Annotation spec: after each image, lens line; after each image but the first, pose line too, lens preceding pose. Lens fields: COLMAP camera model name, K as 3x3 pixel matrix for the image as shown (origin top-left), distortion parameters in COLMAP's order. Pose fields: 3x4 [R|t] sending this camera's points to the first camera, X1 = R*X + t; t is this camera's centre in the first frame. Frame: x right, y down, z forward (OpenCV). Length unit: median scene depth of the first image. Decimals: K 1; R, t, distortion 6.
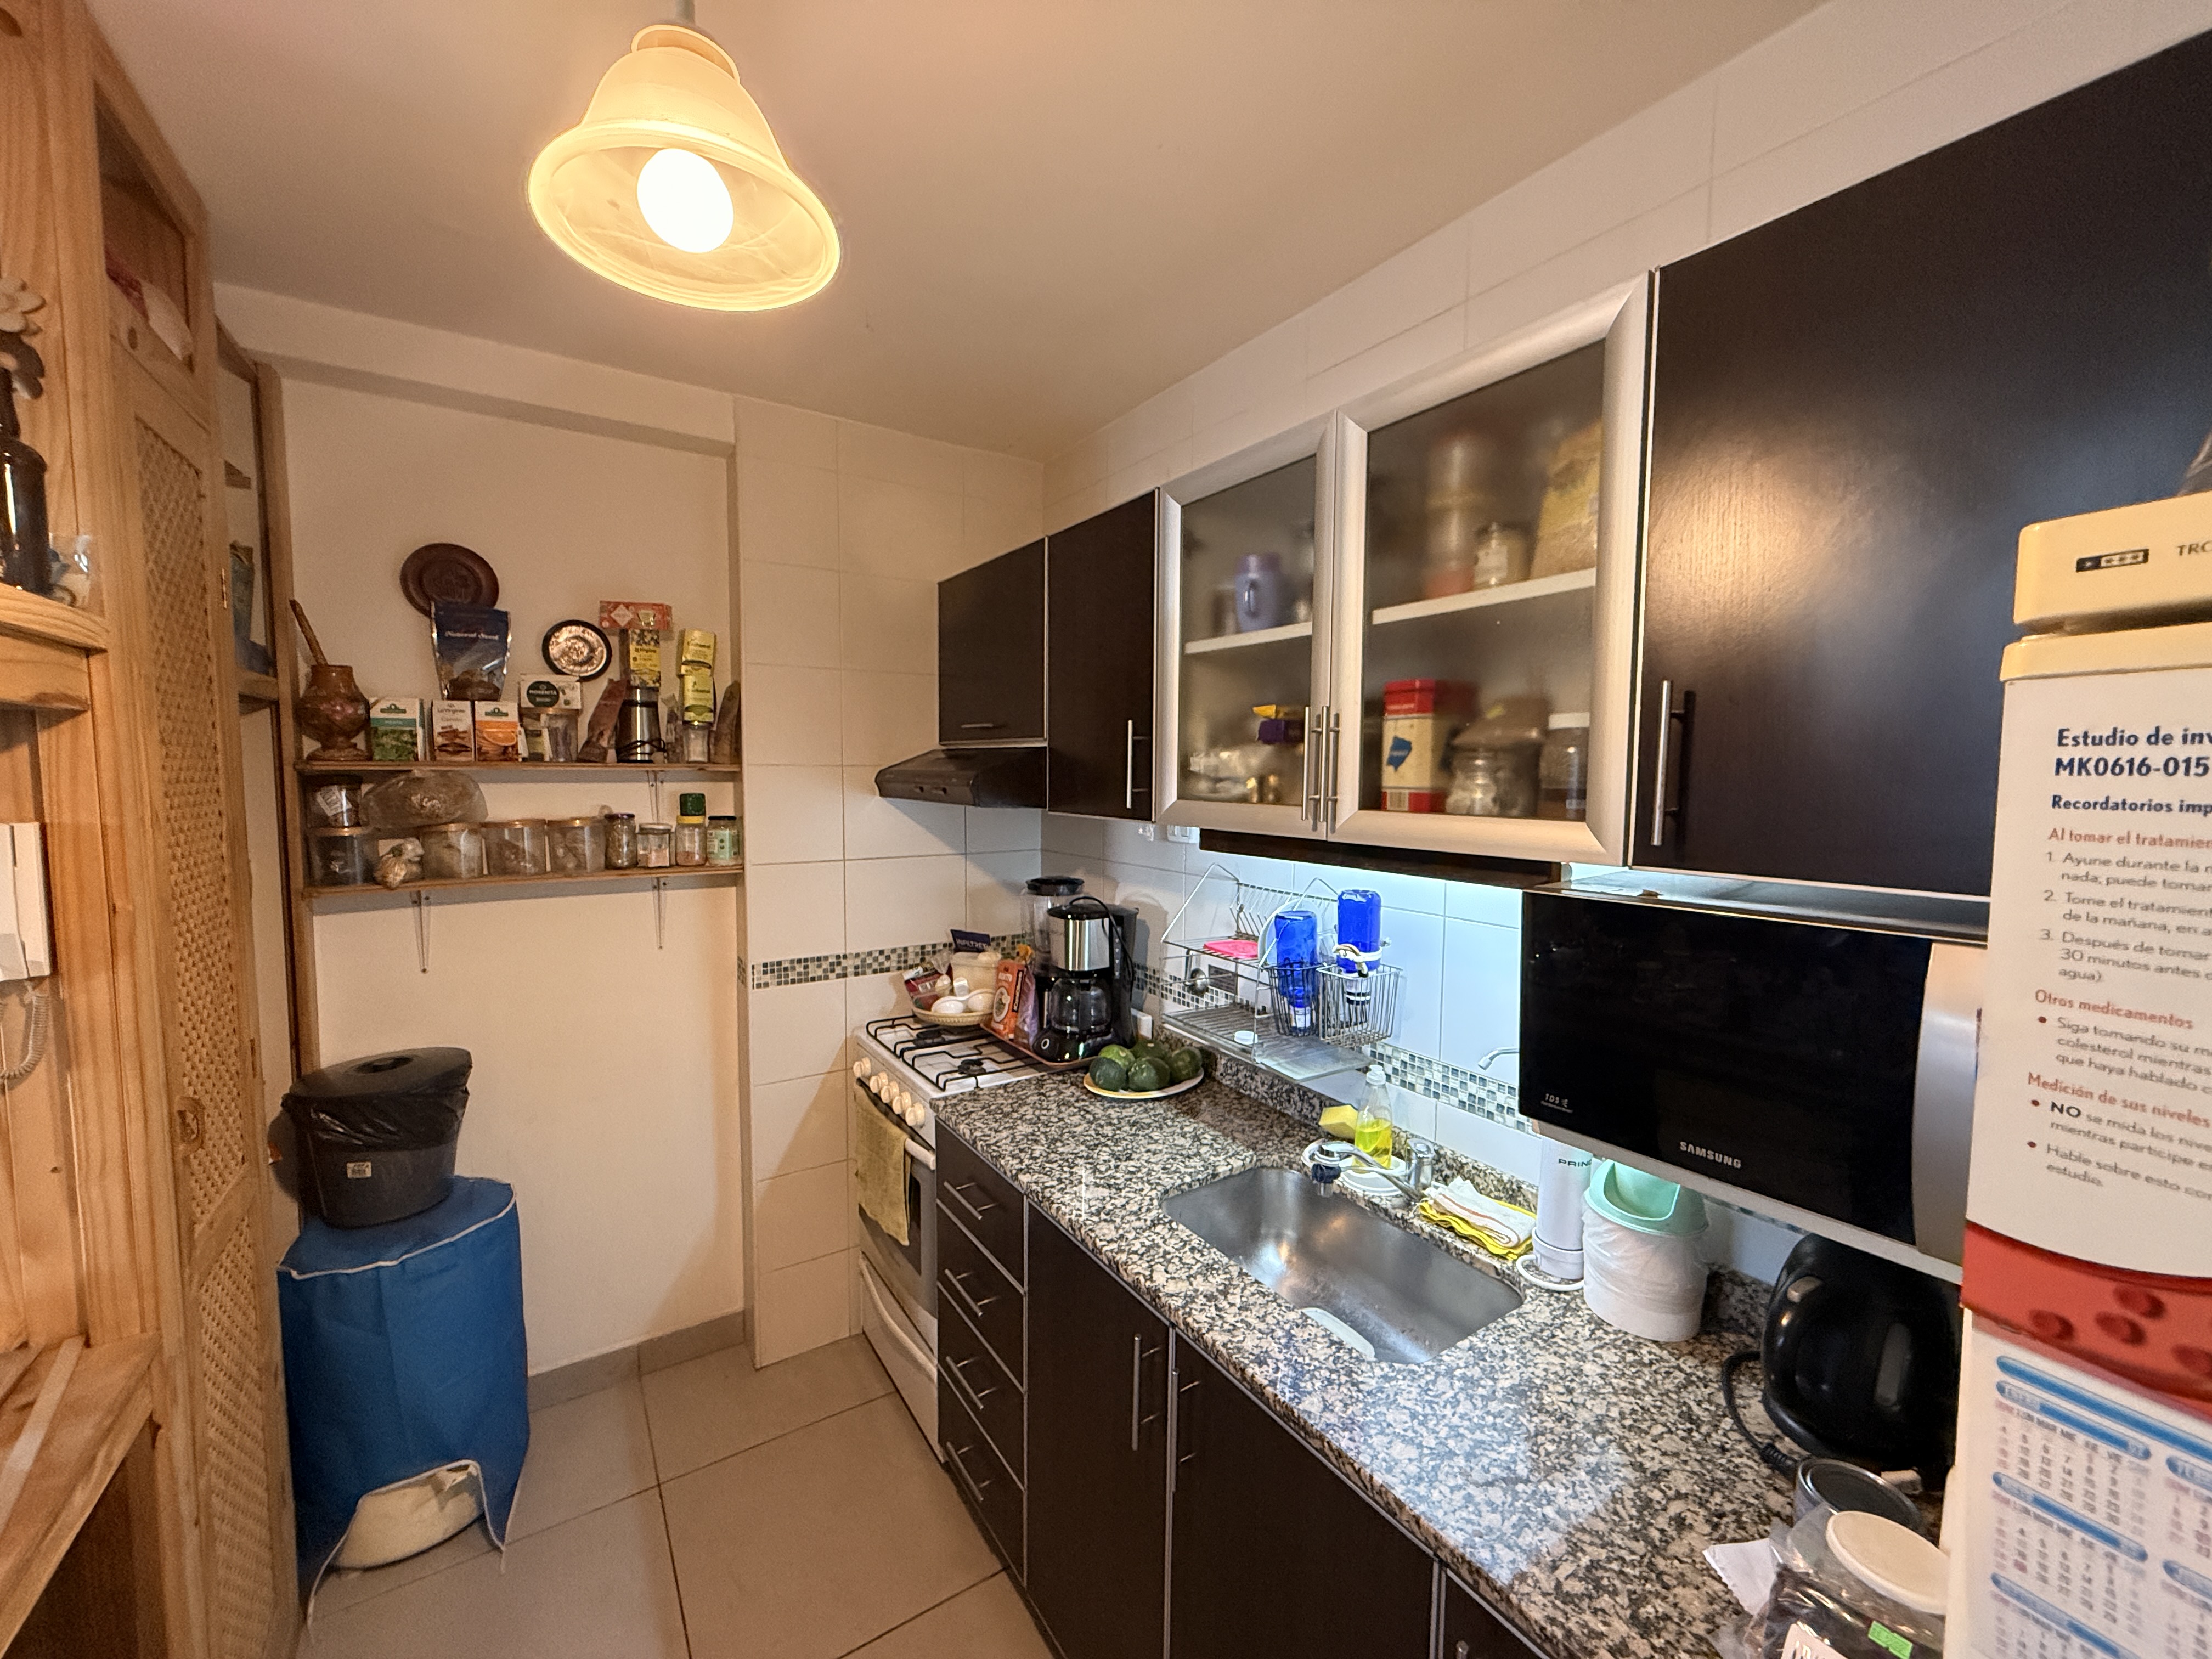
lens RADIAL K [[876.9, 0, 1098.2], [0, 876.9, 827.1], [0, 0, 1]] dist [-0.001644, 0.000495]
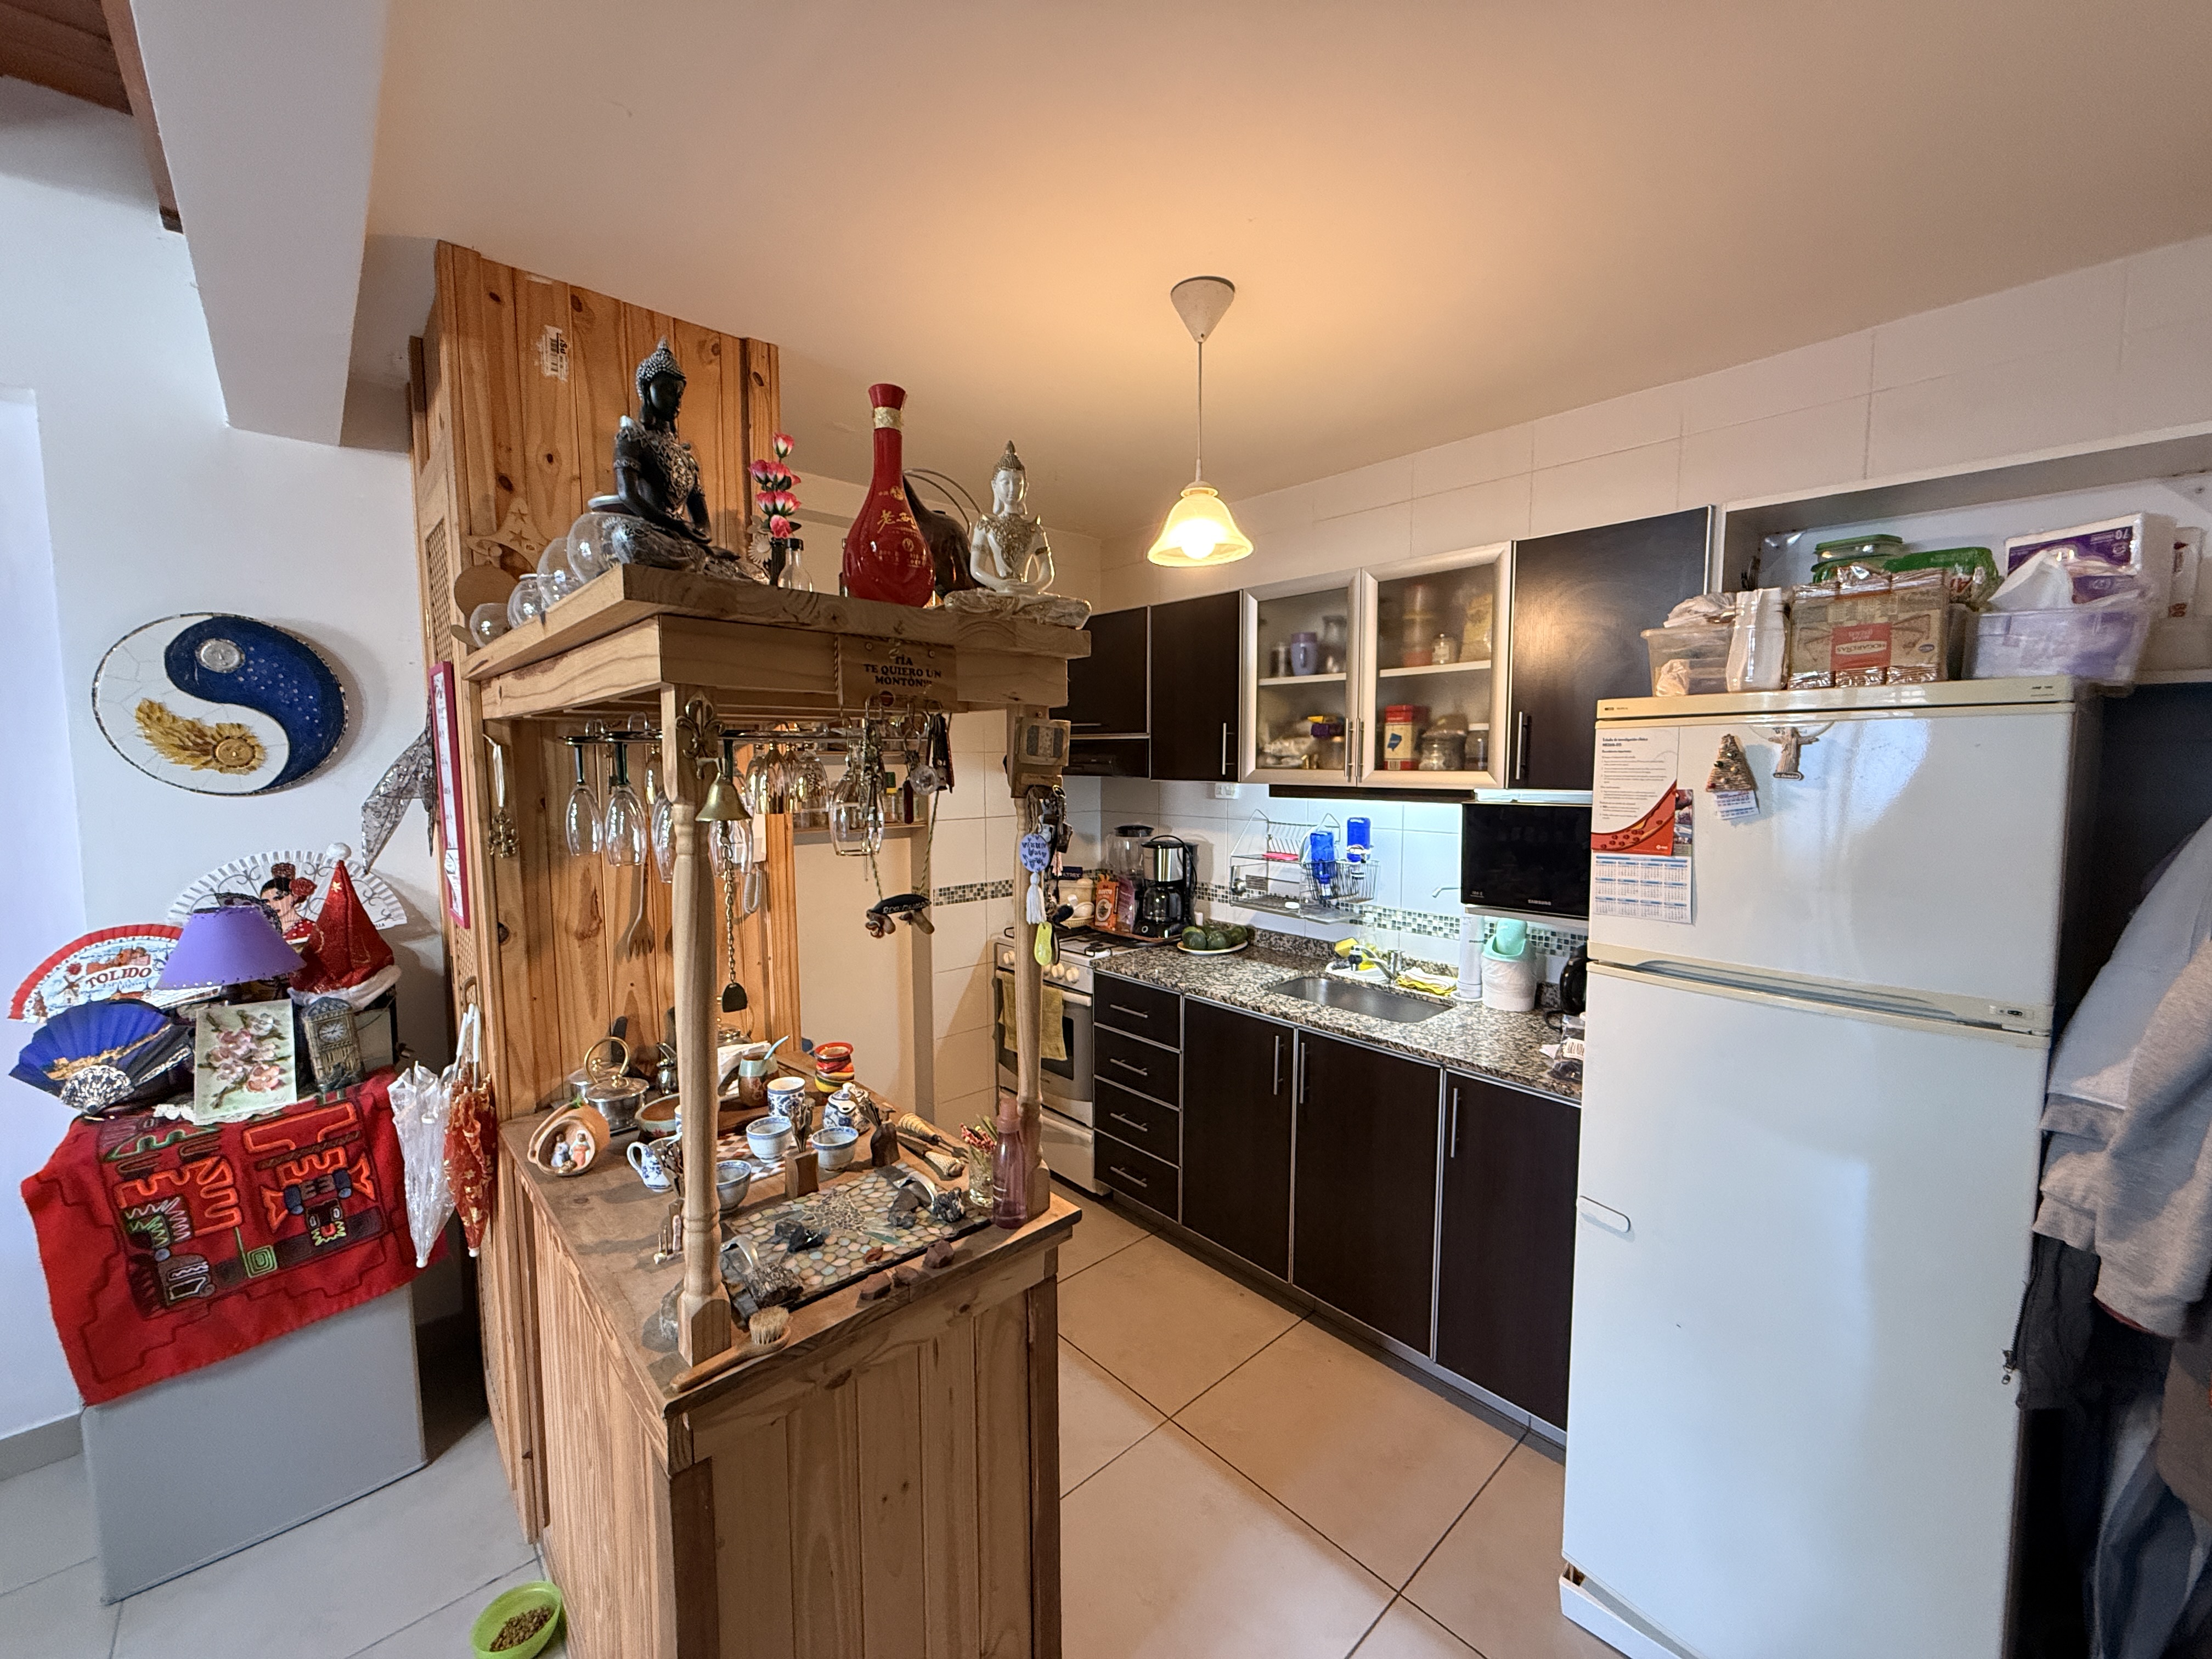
lens RADIAL K [[876.9, 0, 1099.0], [0, 876.9, 827.6], [0, 0, 1]] dist [-0.001644, 0.000495]
pose [[0.986438, -0.022512, 0.162584, -0.479759], [0.020193, 0.999670, 0.015899, 0.049106], [-0.162888, -0.012401, 0.986567, -0.640719]]
